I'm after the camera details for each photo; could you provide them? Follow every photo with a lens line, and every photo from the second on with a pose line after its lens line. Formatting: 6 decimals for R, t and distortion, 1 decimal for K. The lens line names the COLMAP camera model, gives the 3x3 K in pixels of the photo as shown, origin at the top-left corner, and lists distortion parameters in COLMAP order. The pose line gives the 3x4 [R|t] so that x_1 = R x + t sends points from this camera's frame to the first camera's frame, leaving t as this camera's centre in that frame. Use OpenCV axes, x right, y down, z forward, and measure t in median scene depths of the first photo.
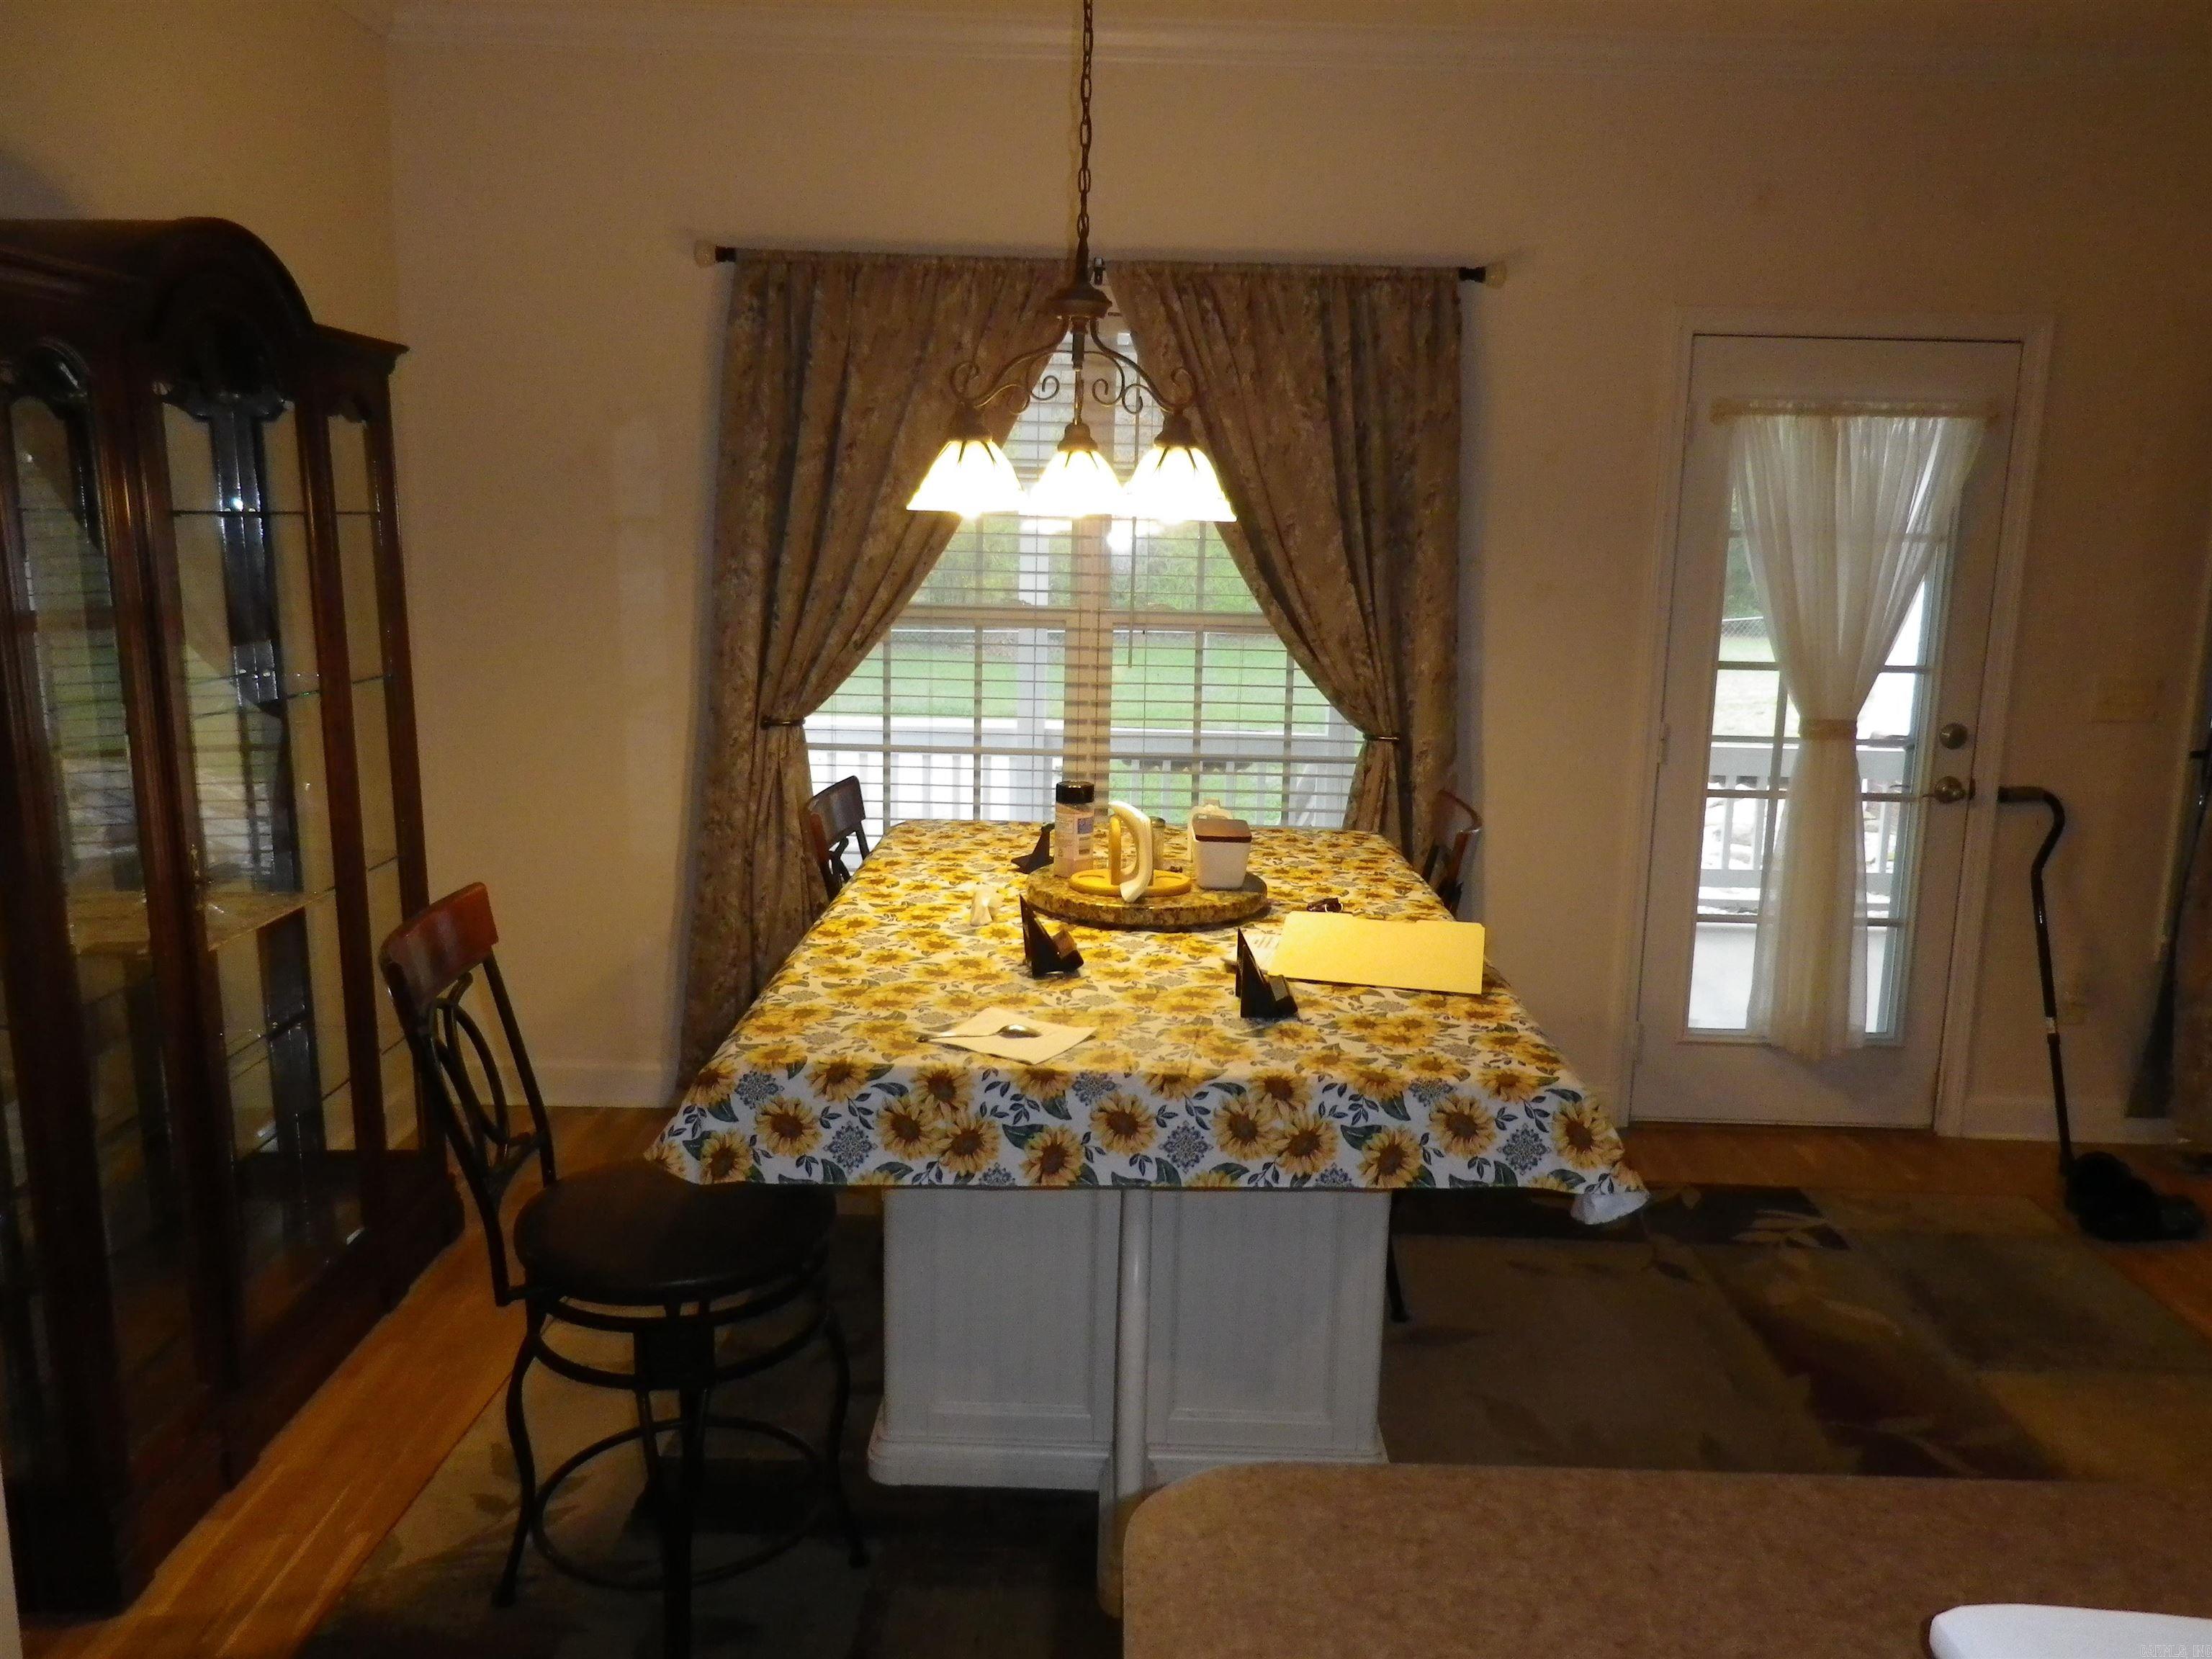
lens RADIAL K [[1675.8, 0, 1111.4], [0, 1675.8, 823.8], [0, 0, 1]] dist [0.011833, -0.002026]
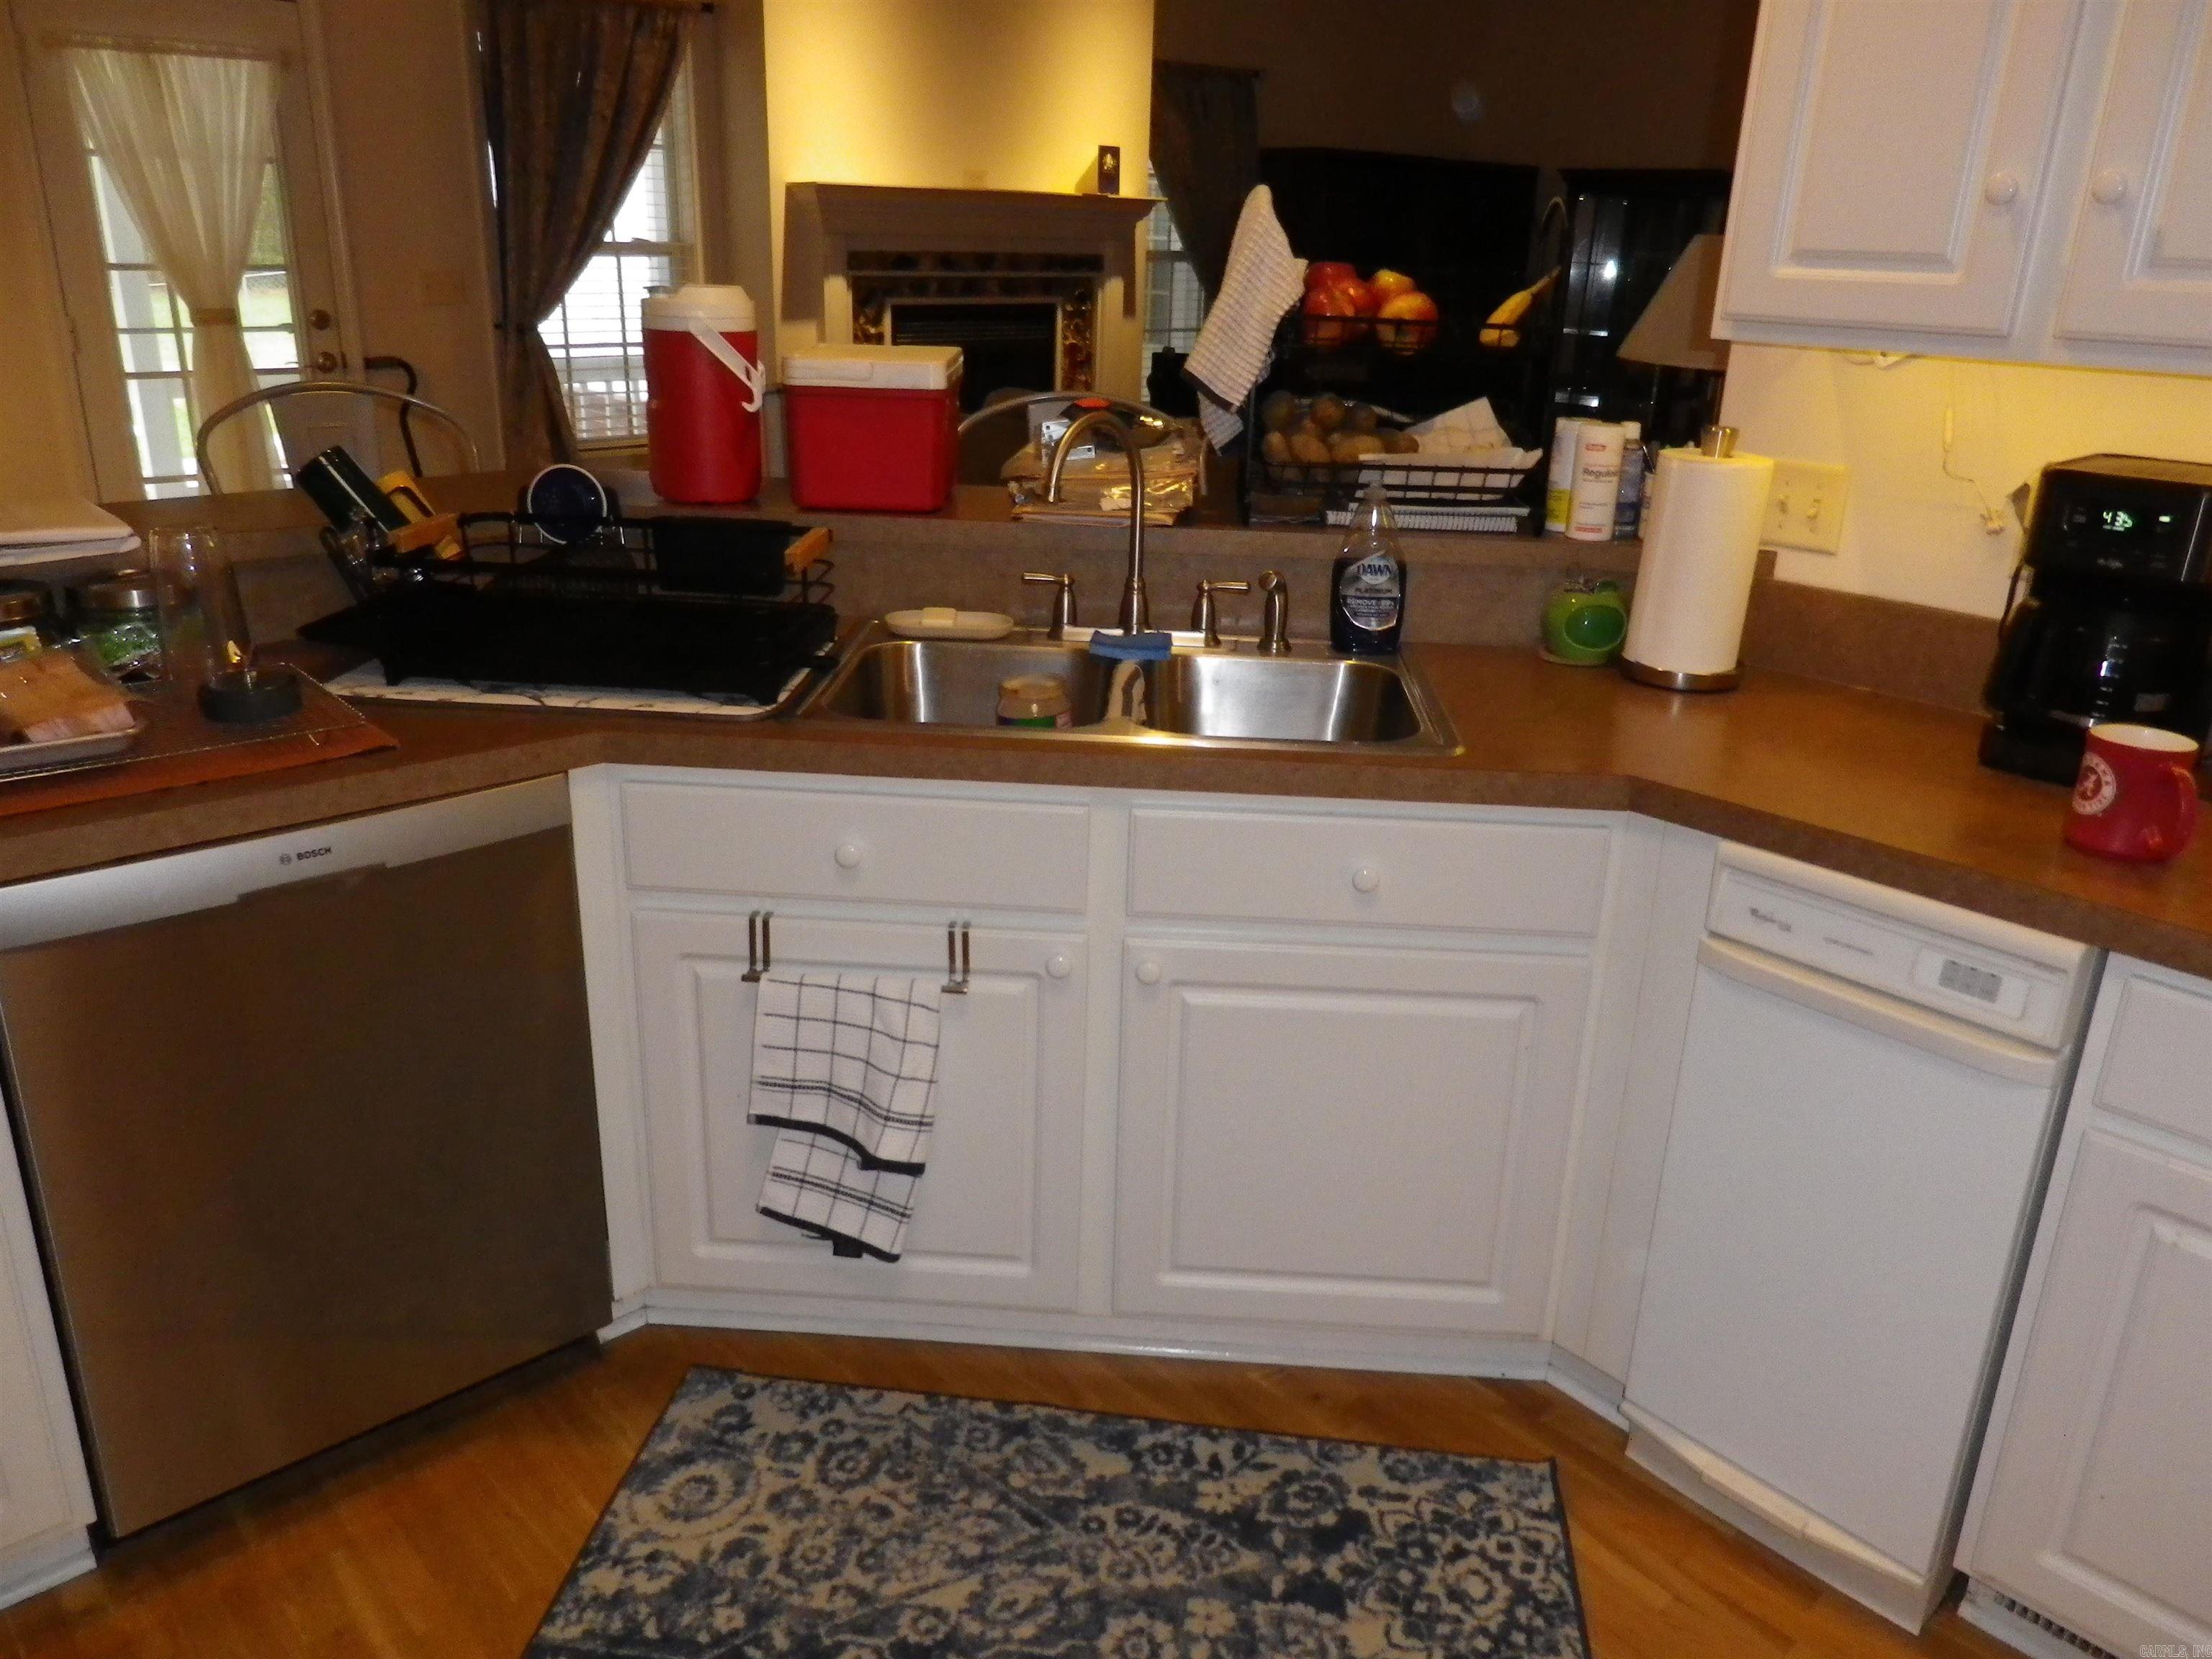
lens RADIAL K [[1675.8, 0, 1118.4], [0, 1675.8, 830.1], [0, 0, 1]] dist [0.011833, -0.002026]
pose [[0.740585, -0.231325, 0.630890, 0.039995], [0.104508, 0.967104, 0.231923, 0.100865], [-0.663786, -0.105826, 0.740398, -0.467537]]
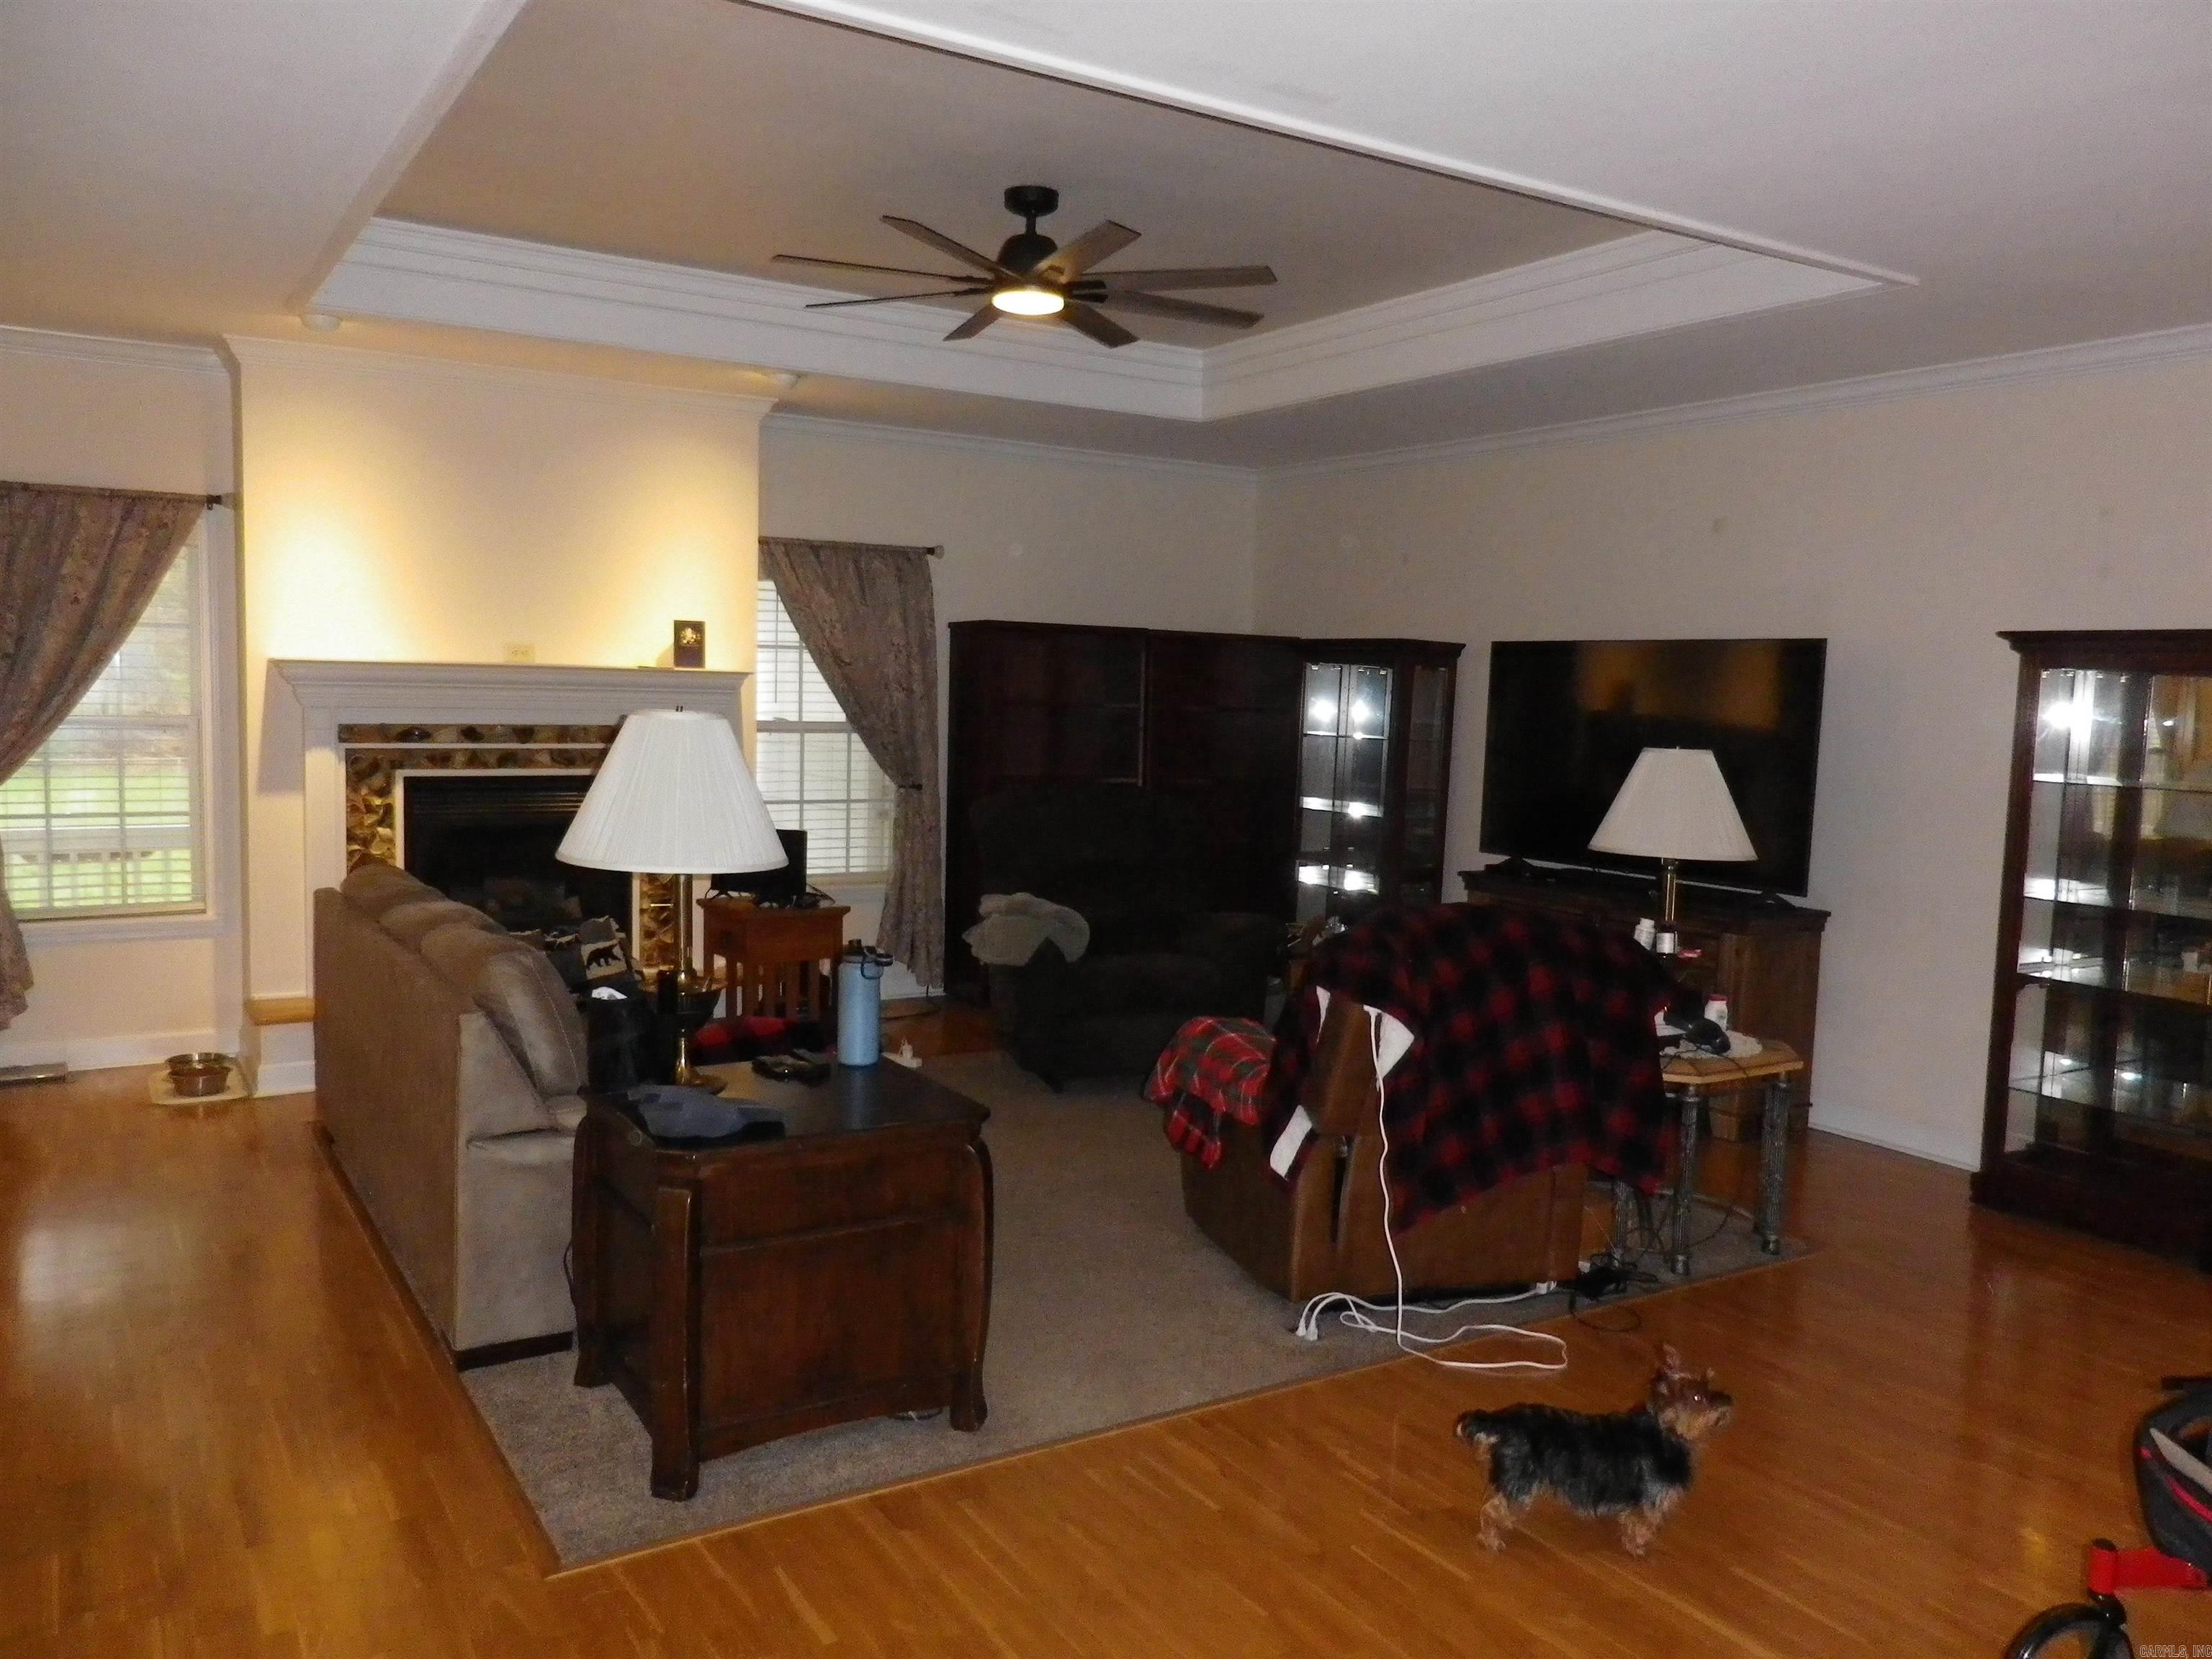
lens RADIAL K [[1675.8, 0, 1100.3], [0, 1675.8, 841.8], [0, 0, 1]] dist [0.011833, -0.002026]
pose [[0.847888, -0.052866, 0.527533, 0.760913], [0.088338, 0.995194, -0.042251, 0.148835], [-0.522764, 0.082426, 0.848483, -0.738774]]
